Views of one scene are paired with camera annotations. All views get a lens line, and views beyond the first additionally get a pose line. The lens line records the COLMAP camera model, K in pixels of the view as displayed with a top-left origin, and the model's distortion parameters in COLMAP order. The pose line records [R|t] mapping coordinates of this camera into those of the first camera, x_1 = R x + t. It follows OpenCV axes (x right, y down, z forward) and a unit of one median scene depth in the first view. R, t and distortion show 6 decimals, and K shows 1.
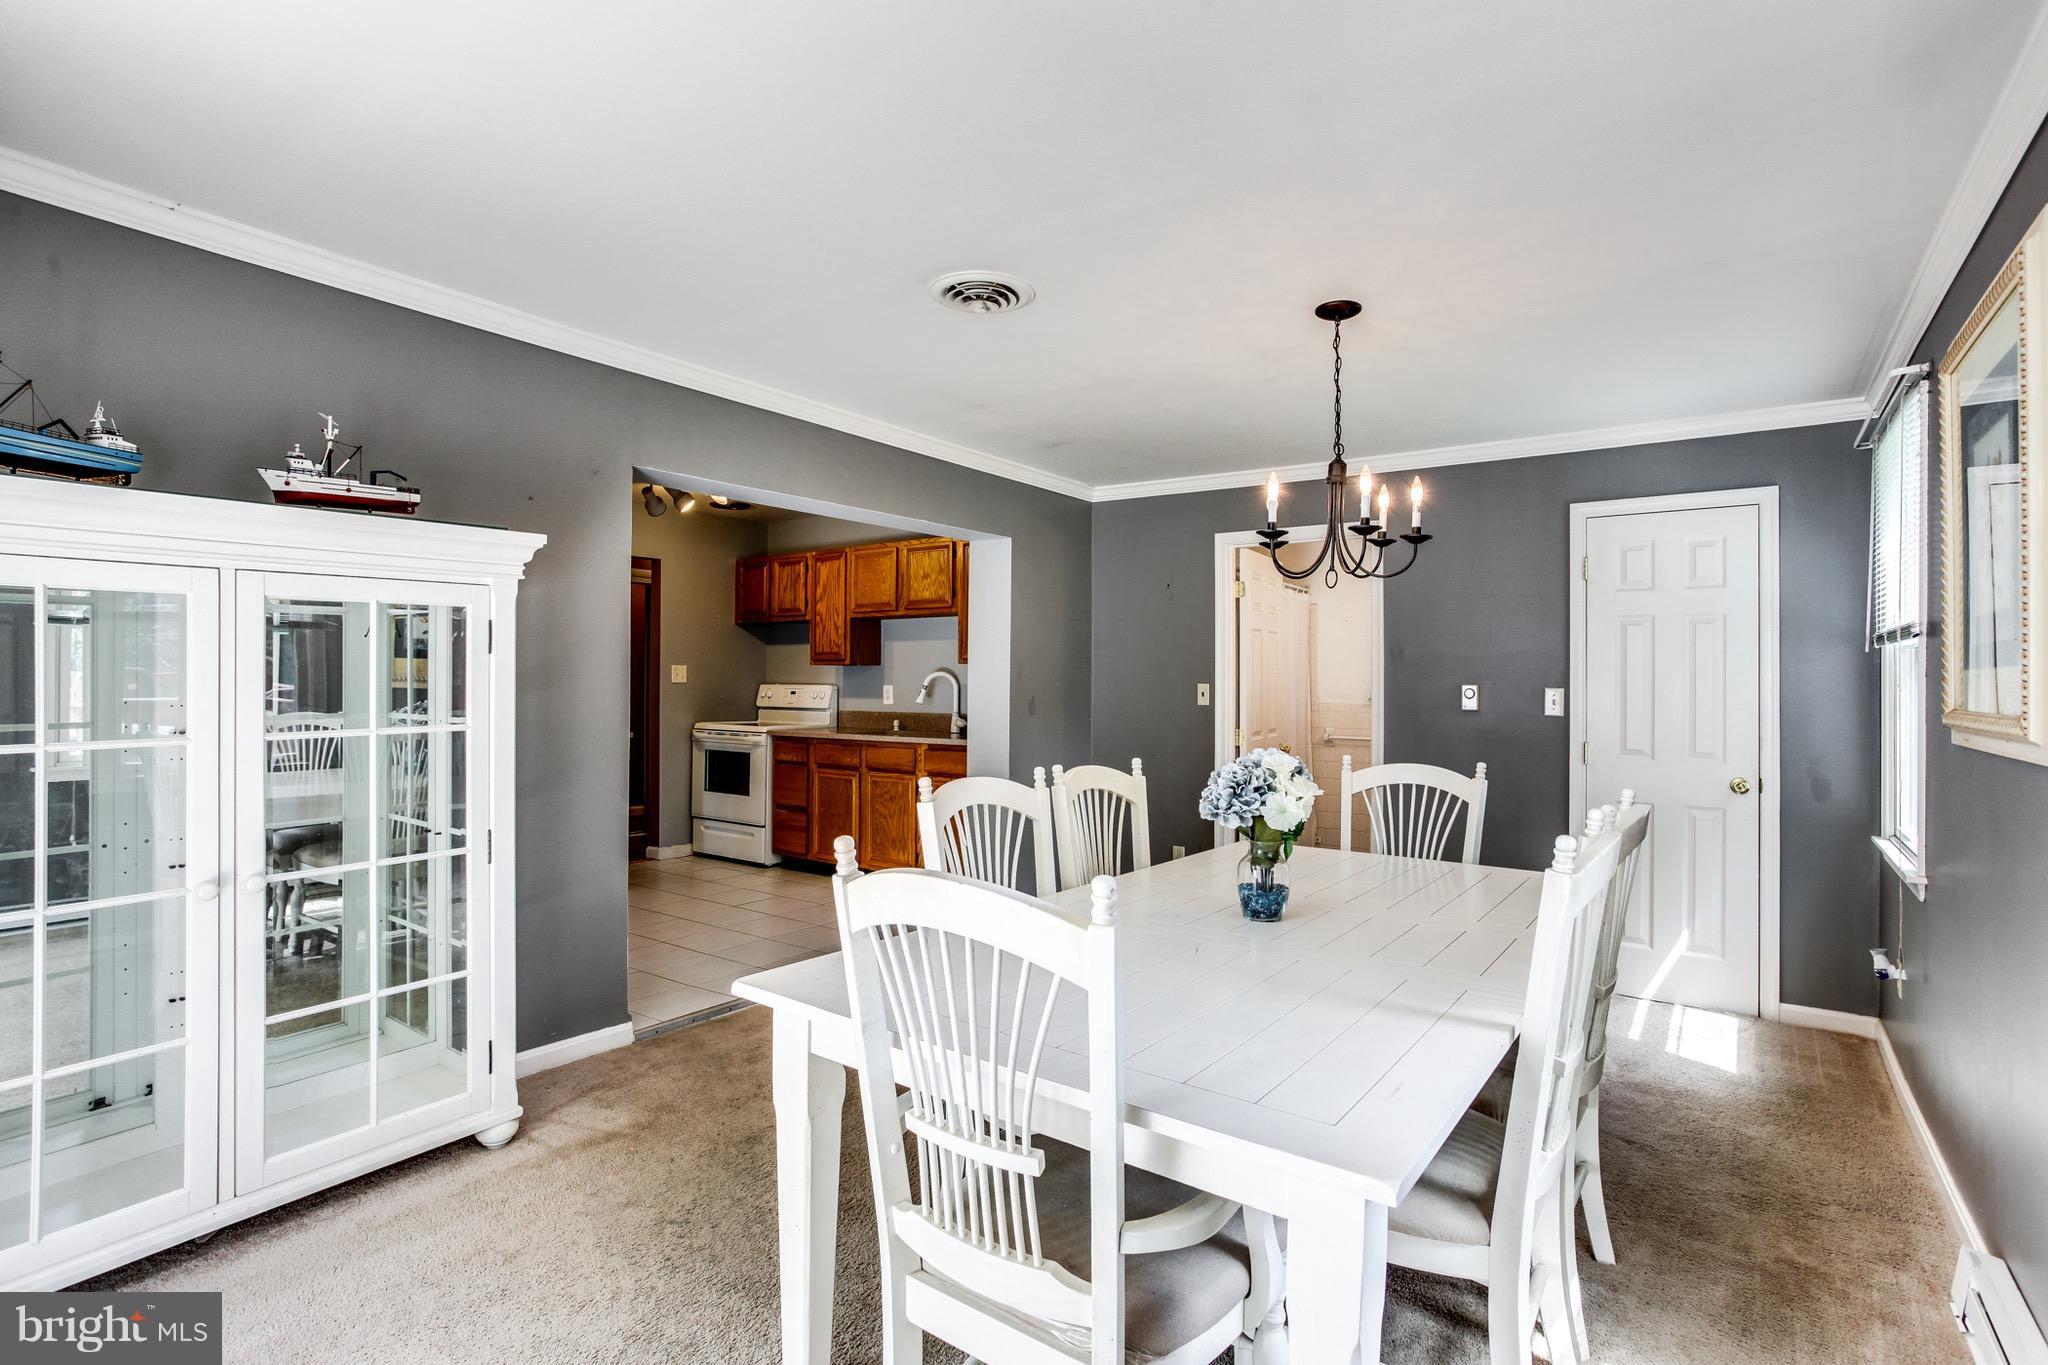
lens RADIAL K [[997.5, 0, 971.0], [0, 997.5, 674.9], [0, 0, 1]] dist [-0.068547, 0.000185]
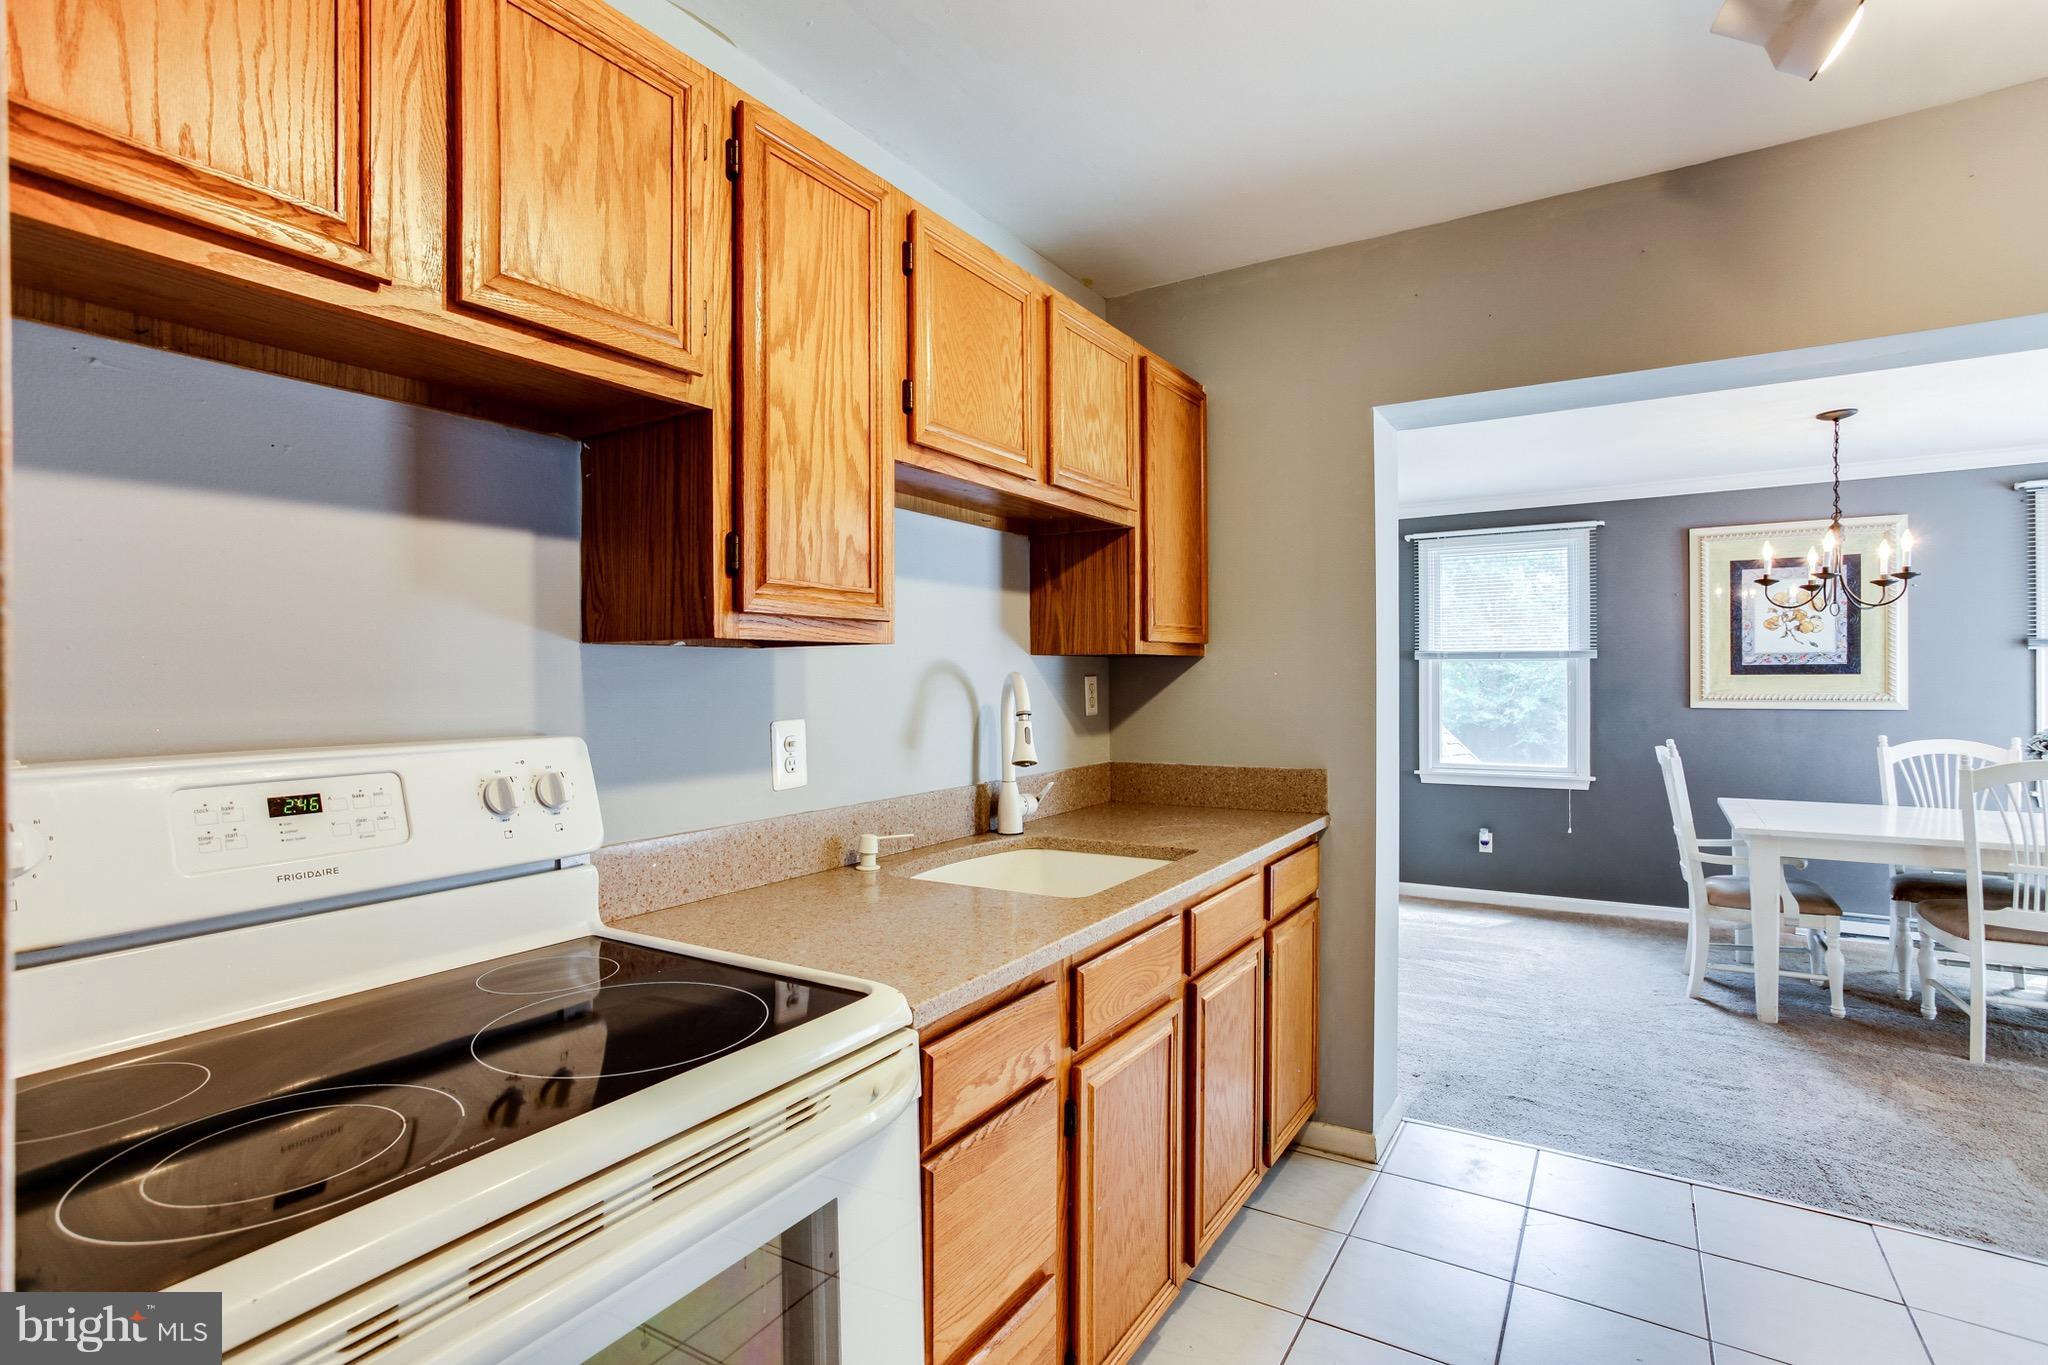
lens RADIAL K [[1009.8, 0, 986.6], [0, 1009.8, 694.4], [0, 0, 1]] dist [-0.041349, 0.000879]
pose [[-0.091946, -0.020894, 0.995545, -0.370310], [-0.001834, 0.999782, 0.020814, -0.003040], [-0.995762, 0.000088, -0.091964, 0.973151]]
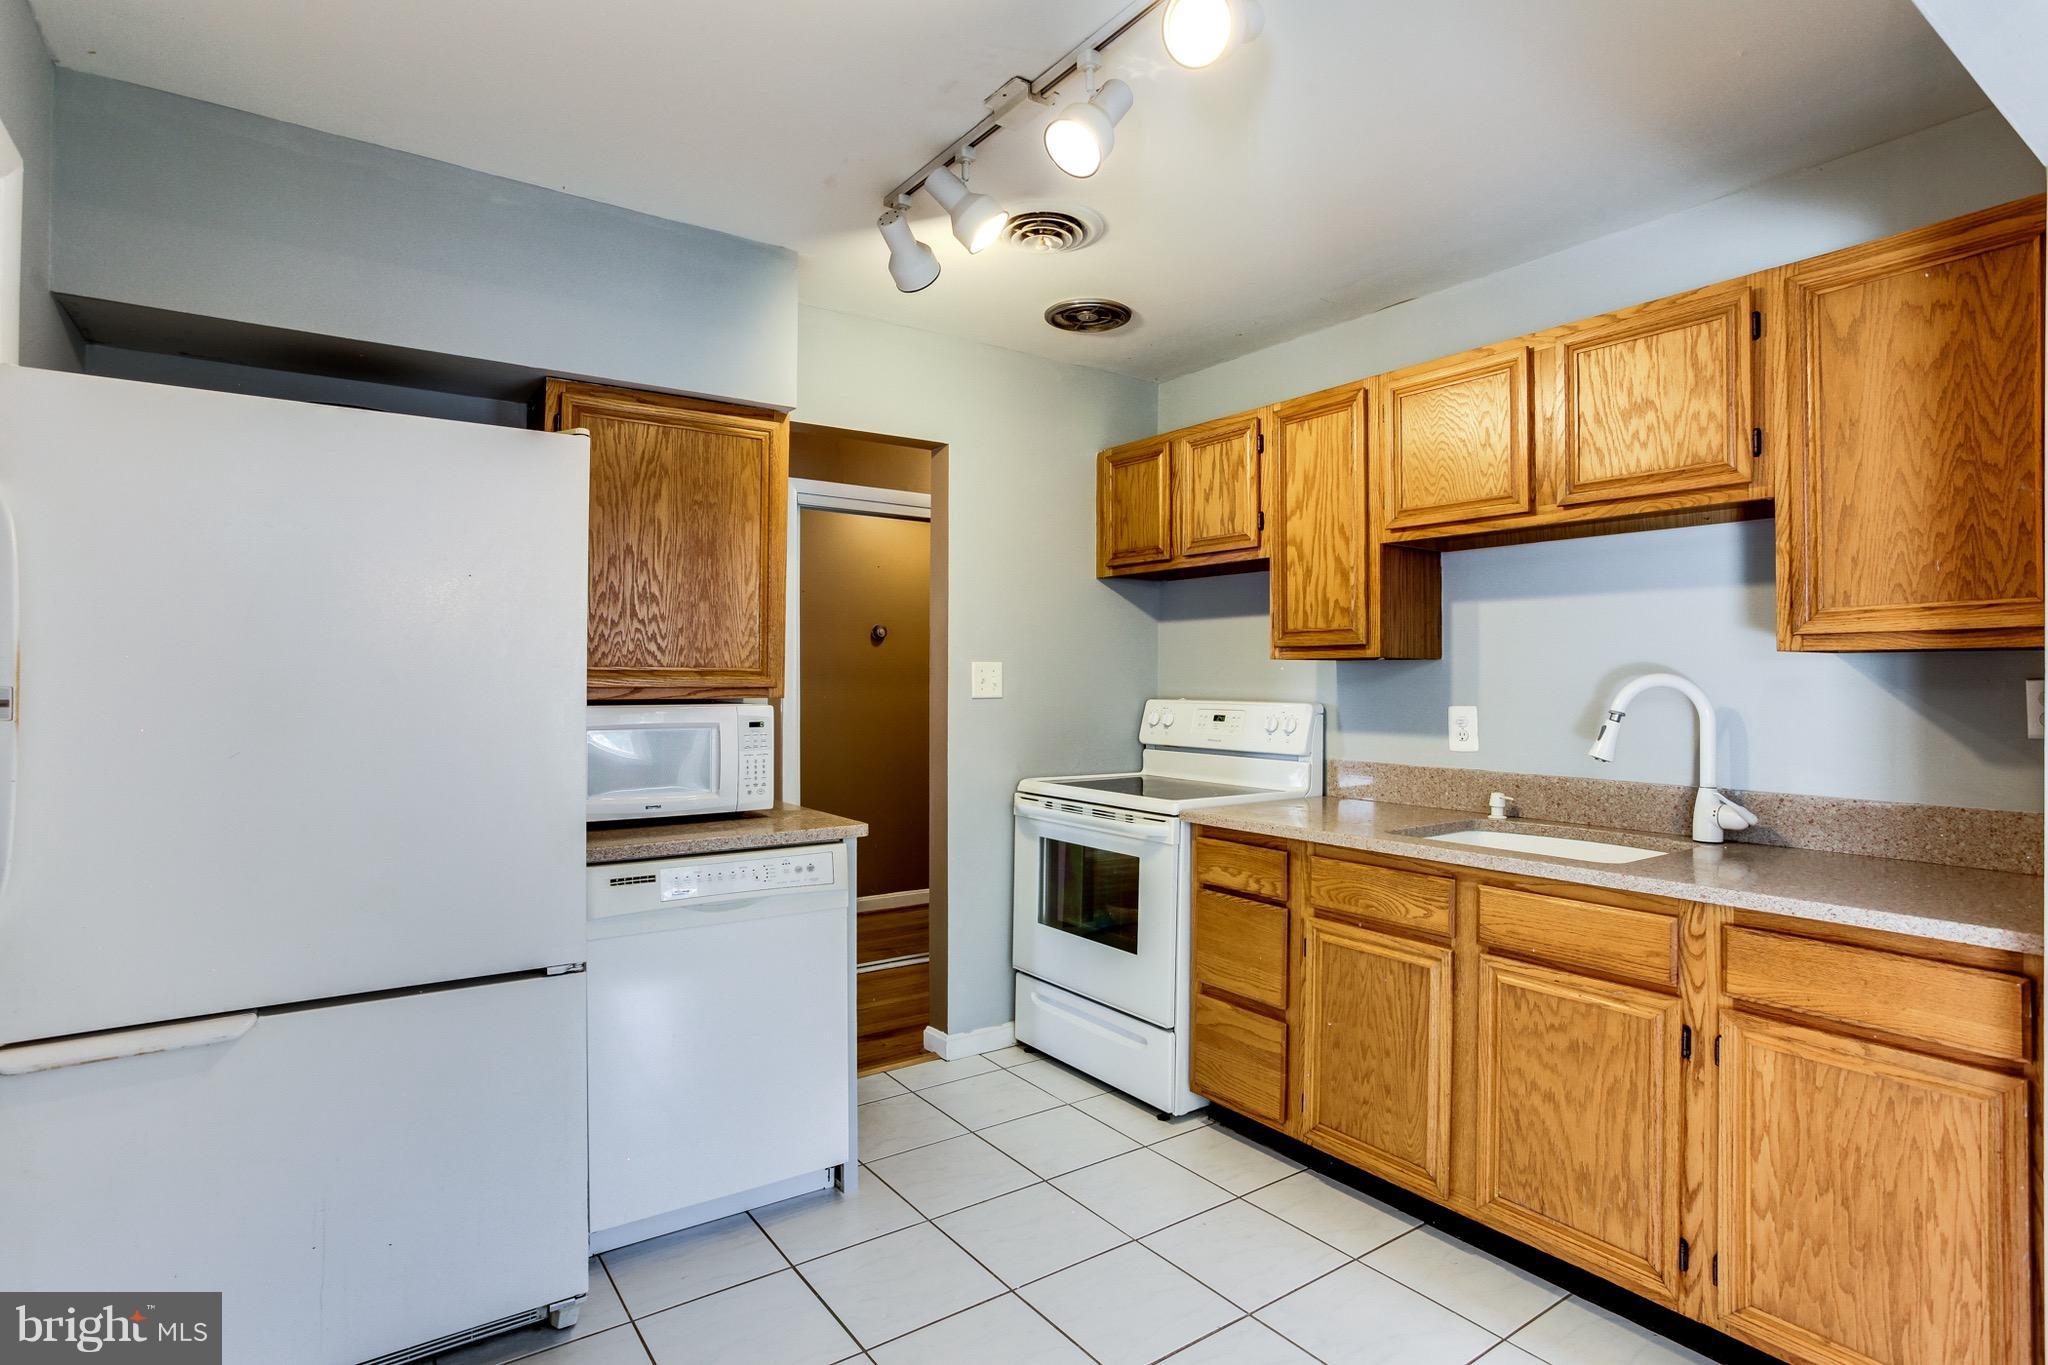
lens RADIAL K [[1009.8, 0, 986.6], [0, 1009.8, 694.4], [0, 0, 1]] dist [-0.041349, 0.000879]
pose [[0.951370, 0.001708, -0.308047, -0.144881], [0.005671, 0.999718, 0.023056, -0.005547], [0.307999, -0.023682, 0.951092, 0.538658]]
